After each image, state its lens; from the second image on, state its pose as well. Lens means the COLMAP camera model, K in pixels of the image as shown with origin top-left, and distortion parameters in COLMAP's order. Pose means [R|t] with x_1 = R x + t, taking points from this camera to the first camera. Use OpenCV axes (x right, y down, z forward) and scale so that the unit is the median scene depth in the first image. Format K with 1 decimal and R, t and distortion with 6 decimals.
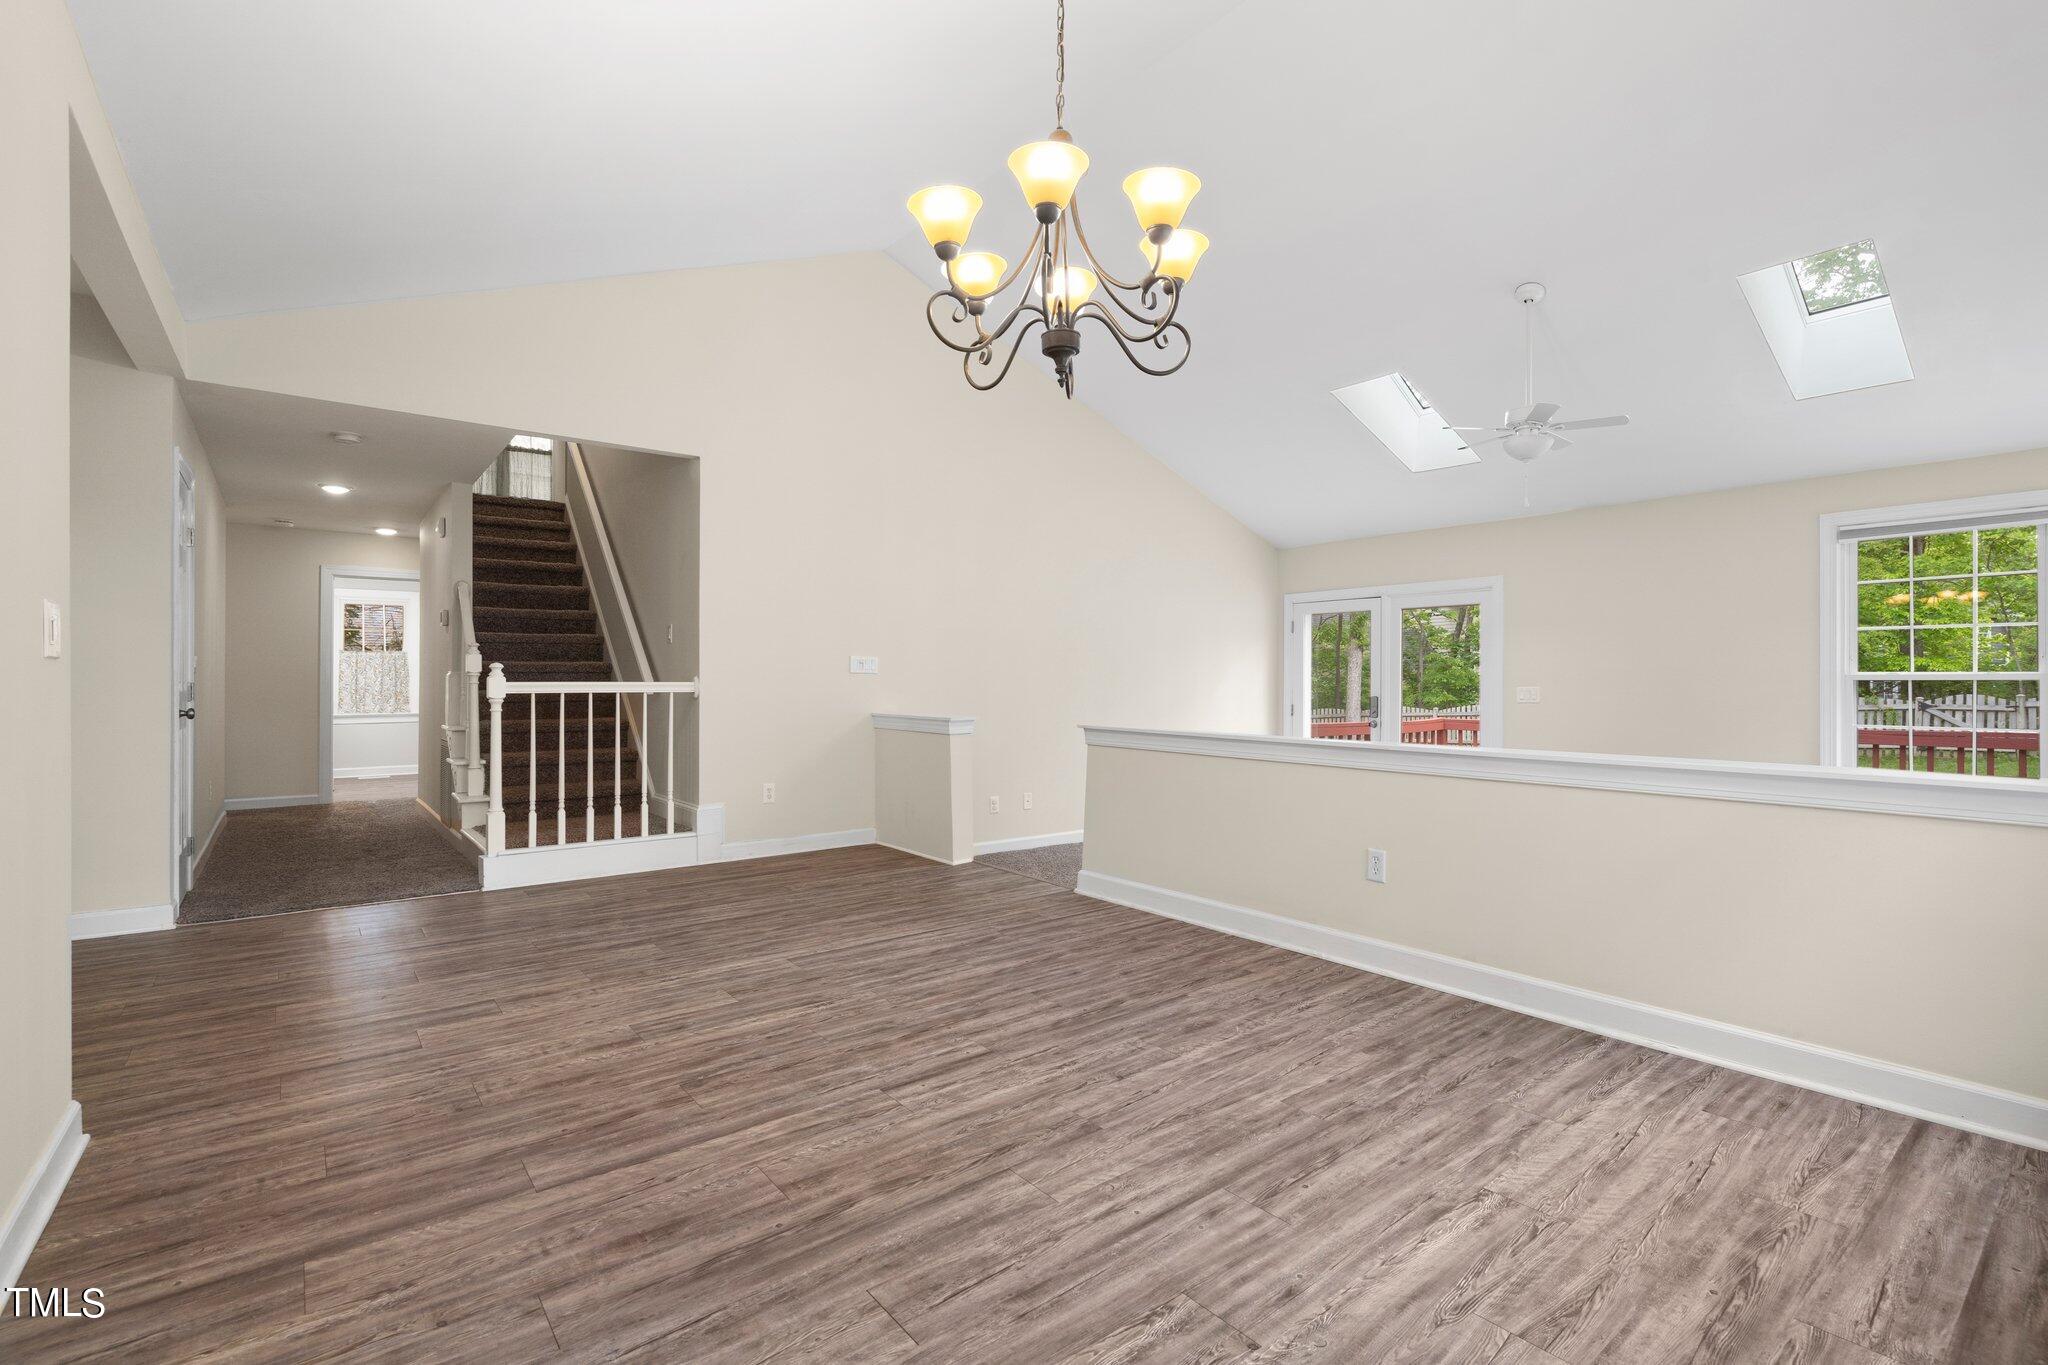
lens RADIAL K [[932.9, 0, 1009.4], [0, 932.9, 694.4], [0, 0, 1]] dist [0.000811, -0.000112]
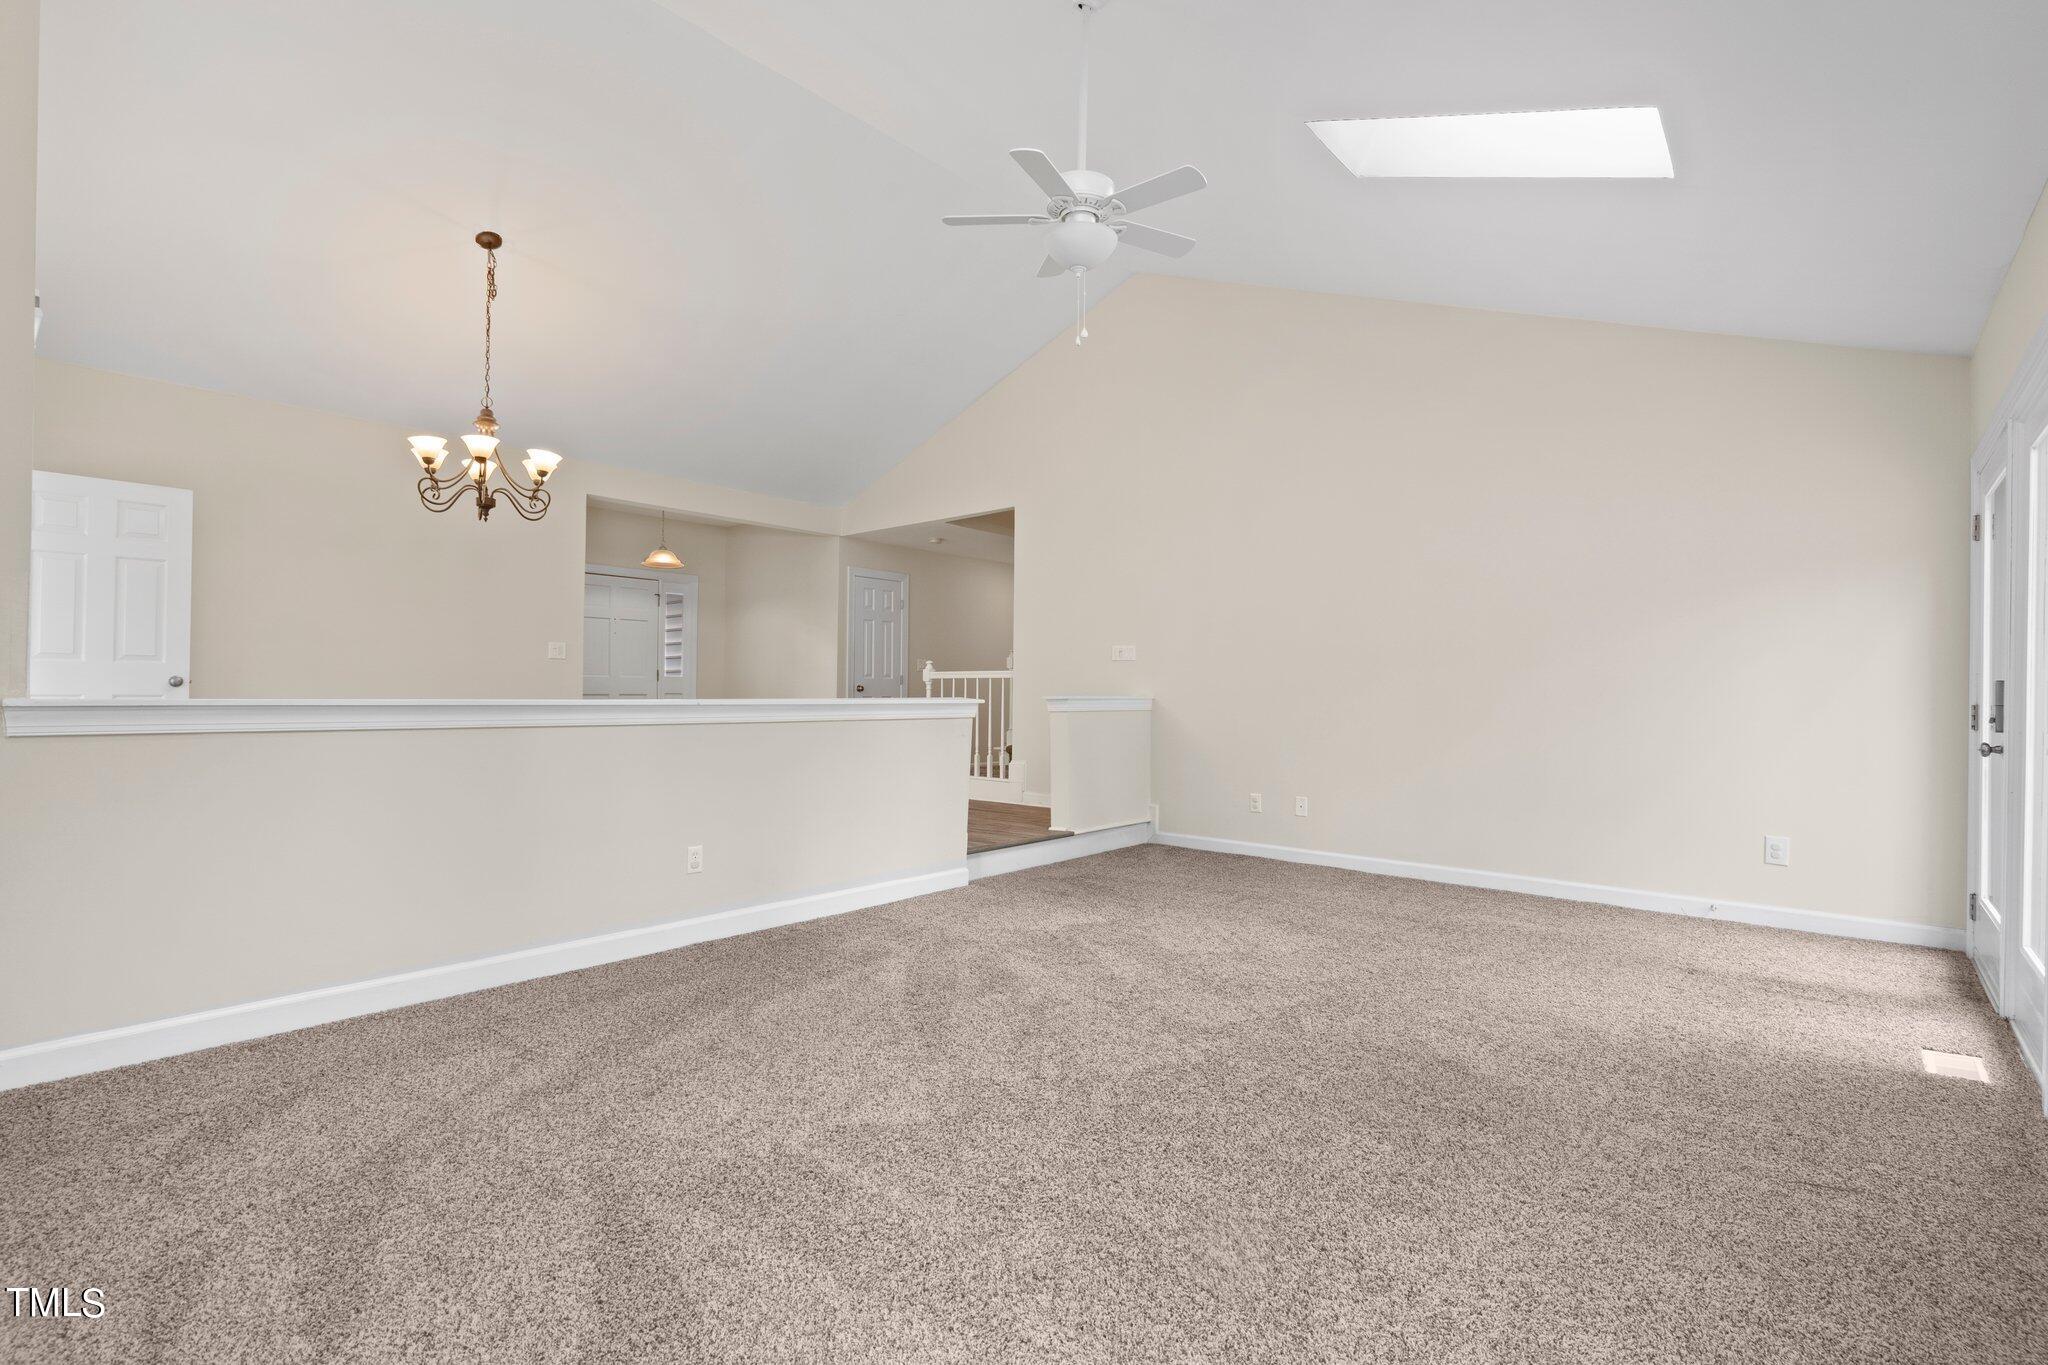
lens RADIAL K [[932.9, 0, 1009.4], [0, 932.9, 694.4], [0, 0, 1]] dist [0.000811, -0.000112]
pose [[0.178509, -0.000359, -0.983938, 0.990658], [-0.021962, 0.999749, -0.004349, 0.027309], [0.983693, 0.022385, 0.178457, 0.719644]]
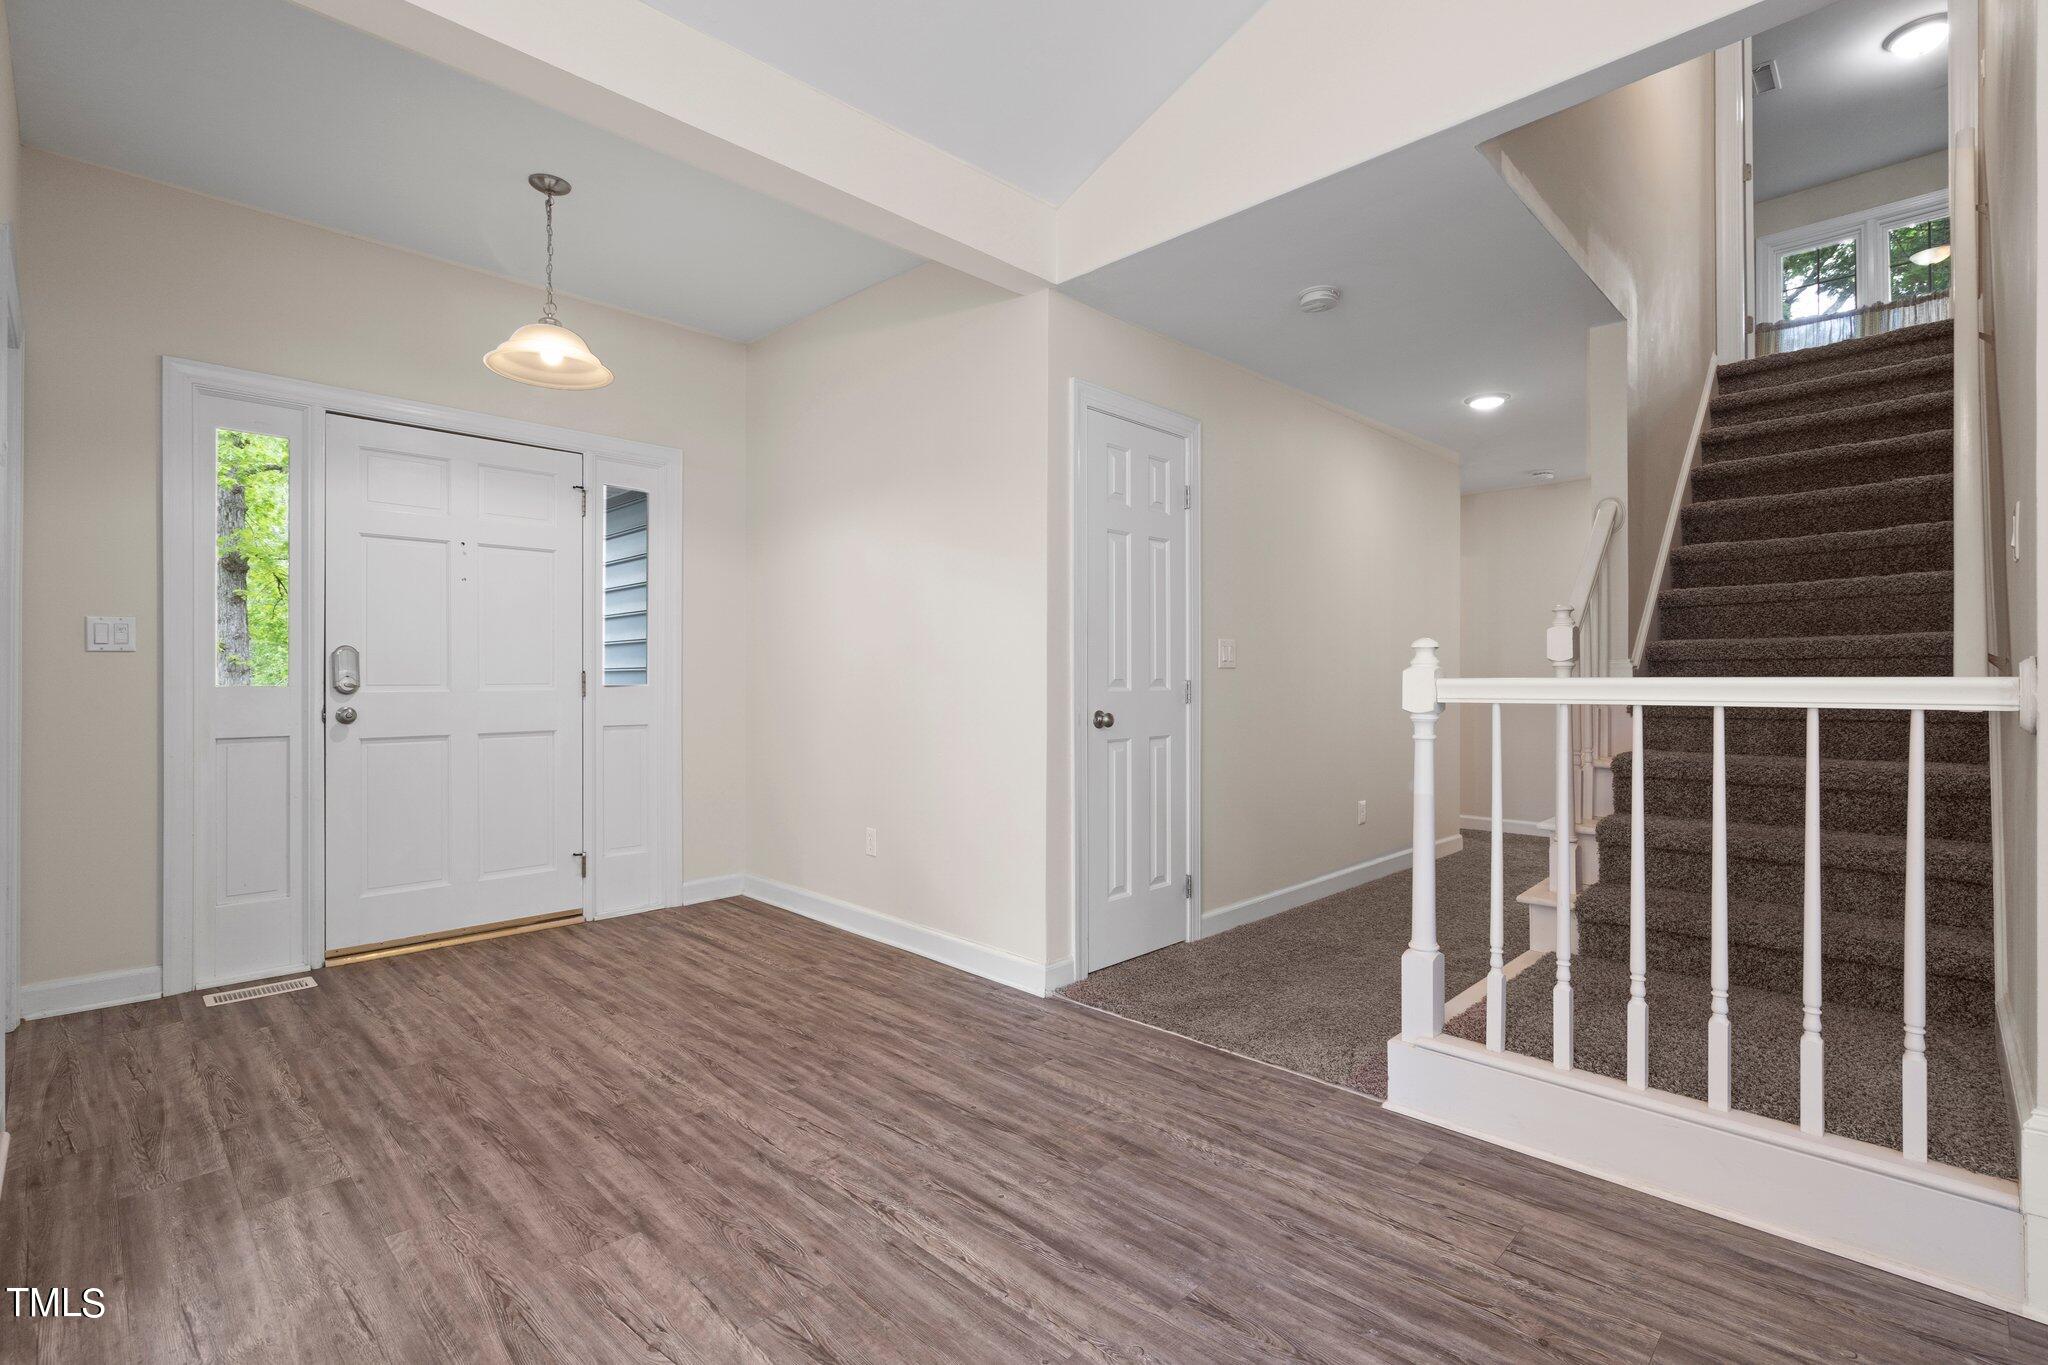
lens RADIAL K [[932.9, 0, 1009.4], [0, 932.9, 694.4], [0, 0, 1]] dist [0.000811, -0.000112]
pose [[0.090543, 0.008788, -0.995854, -0.075921], [-0.017504, 0.999821, 0.007231, -0.004304], [0.995739, 0.016777, 0.090681, 0.643469]]
